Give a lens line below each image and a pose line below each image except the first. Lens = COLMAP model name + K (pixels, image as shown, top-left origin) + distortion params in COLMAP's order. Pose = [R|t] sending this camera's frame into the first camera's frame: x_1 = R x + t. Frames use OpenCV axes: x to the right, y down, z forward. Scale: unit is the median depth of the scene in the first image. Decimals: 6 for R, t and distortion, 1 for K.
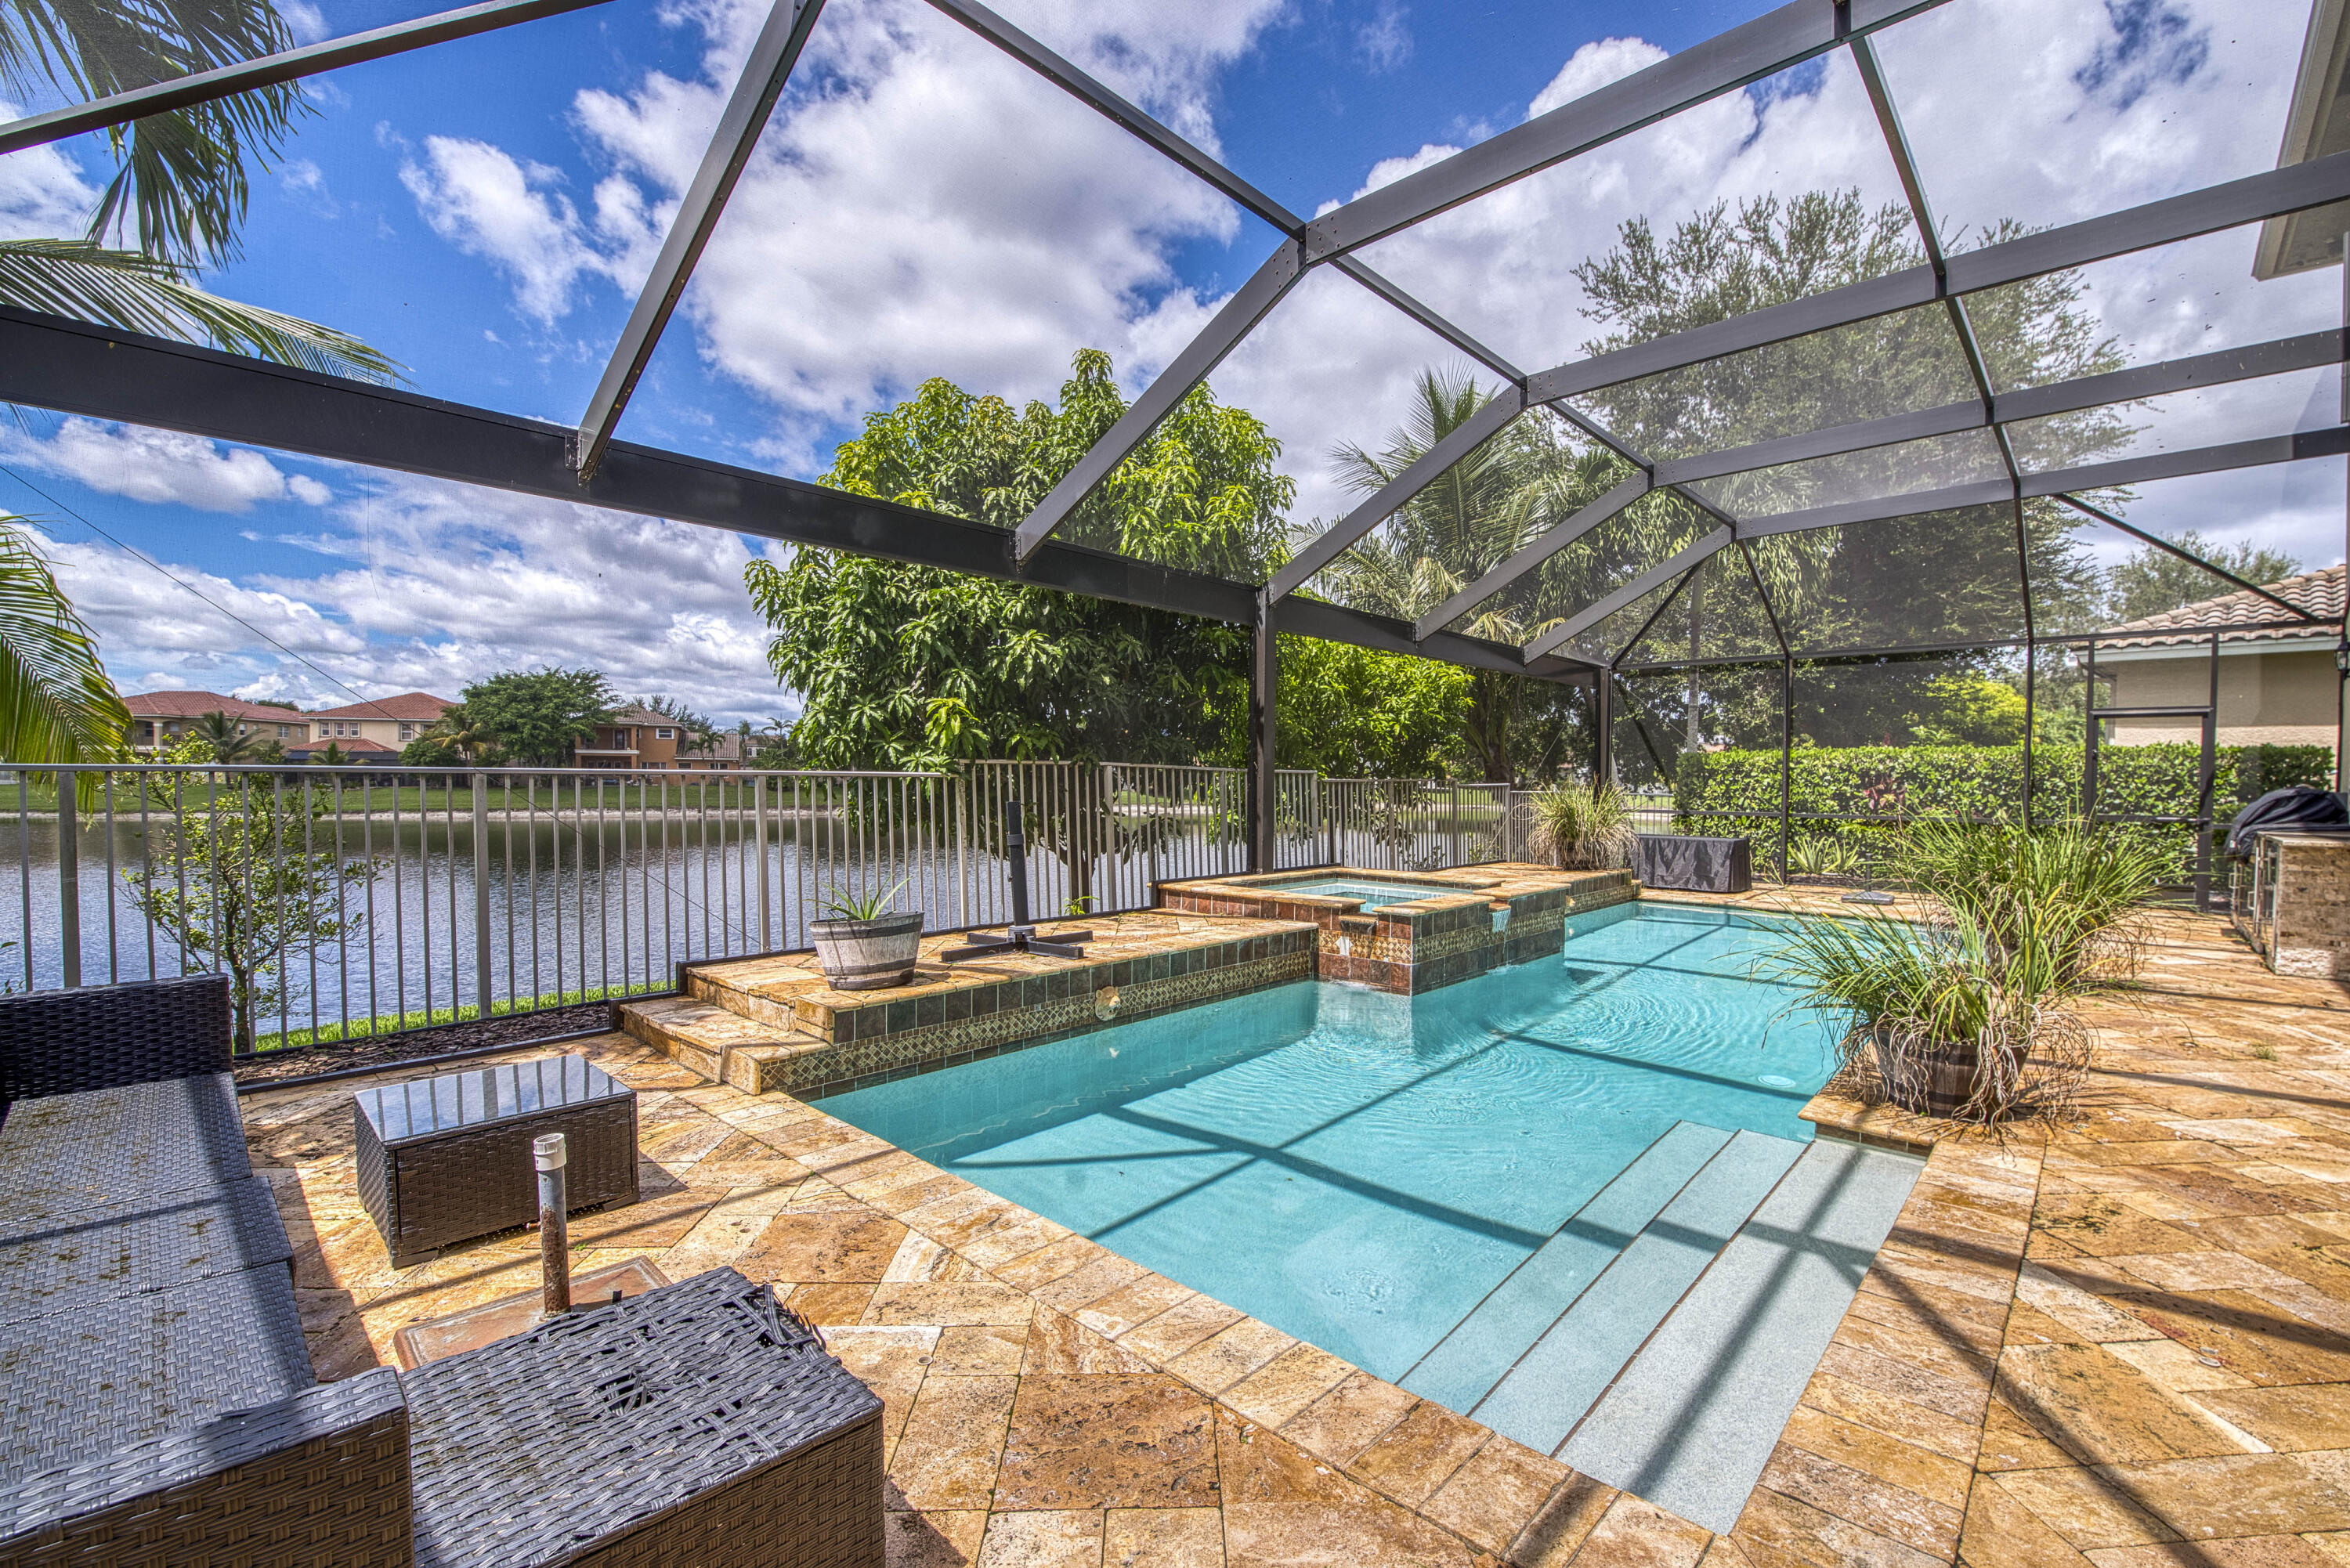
lens RADIAL K [[1010.8, 0, 1203.1], [0, 1010.8, 810.0], [0, 0, 1]] dist [-0.001930, -0.010794]
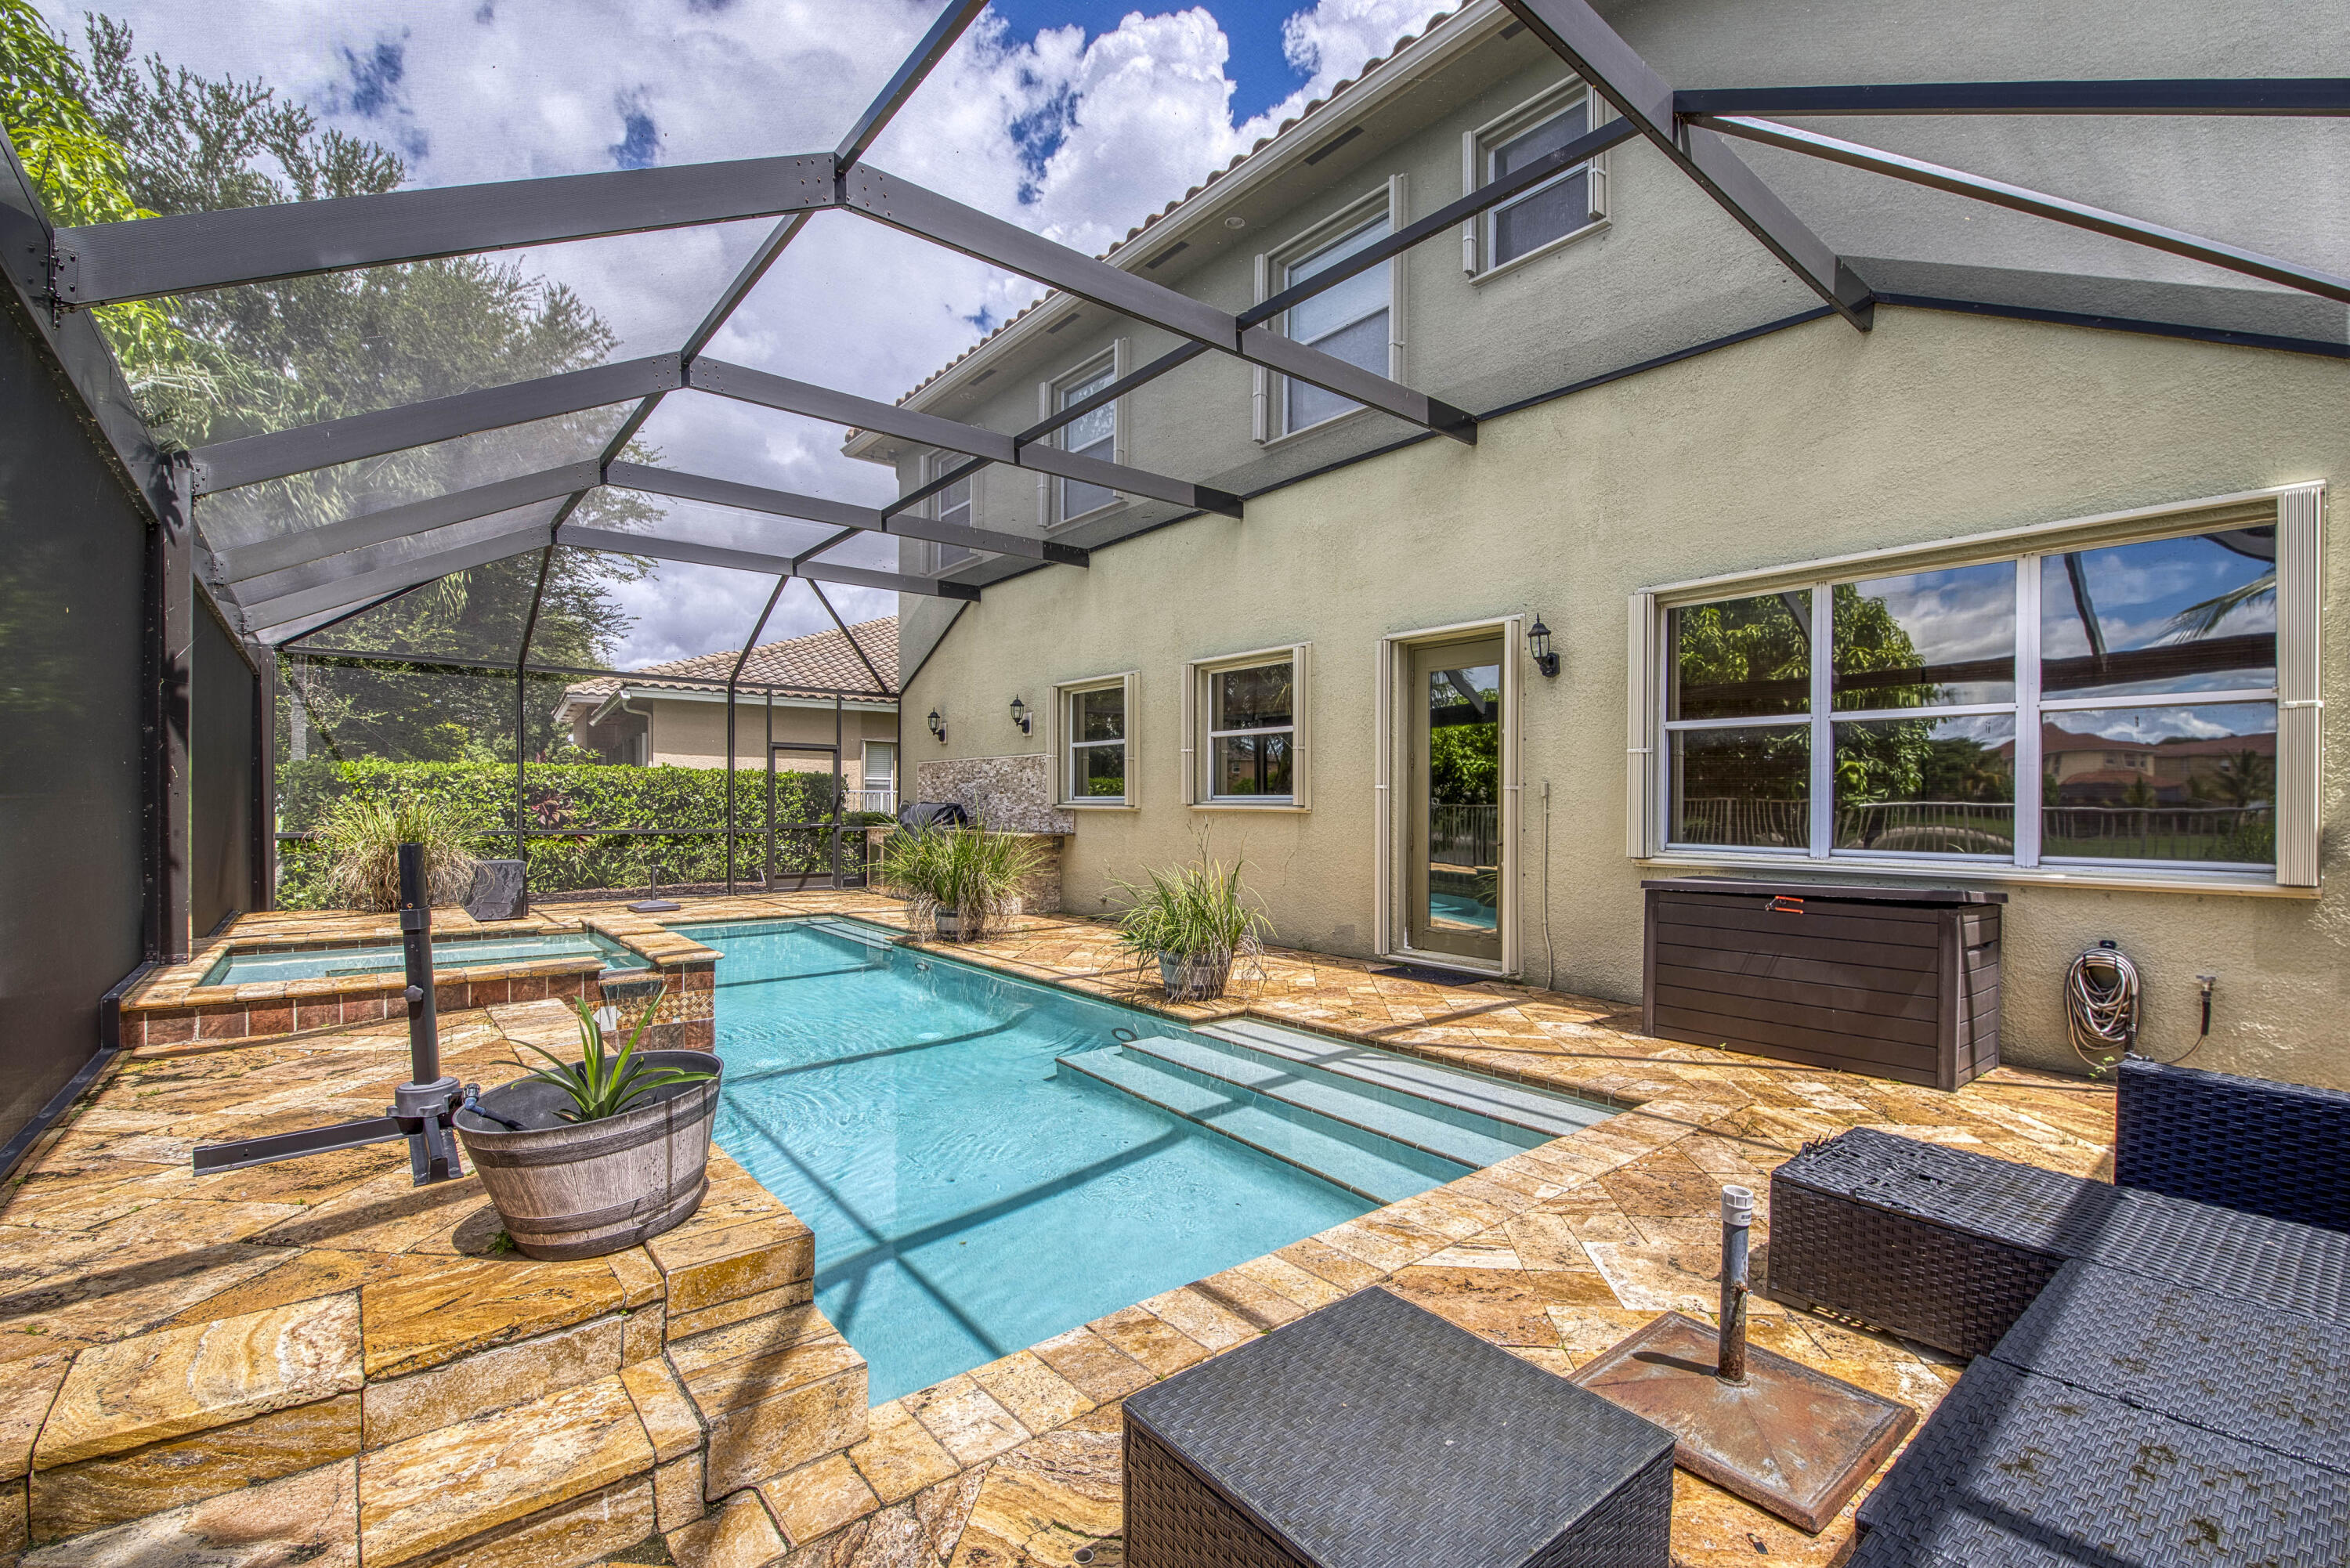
lens RADIAL K [[1010.8, 0, 1203.1], [0, 1010.8, 810.0], [0, 0, 1]] dist [-0.001930, -0.010794]
pose [[0.124769, -0.013882, 0.992089, -0.547425], [0.027333, 0.999571, 0.010550, -0.017203], [-0.991809, 0.025800, 0.125095, 0.457164]]
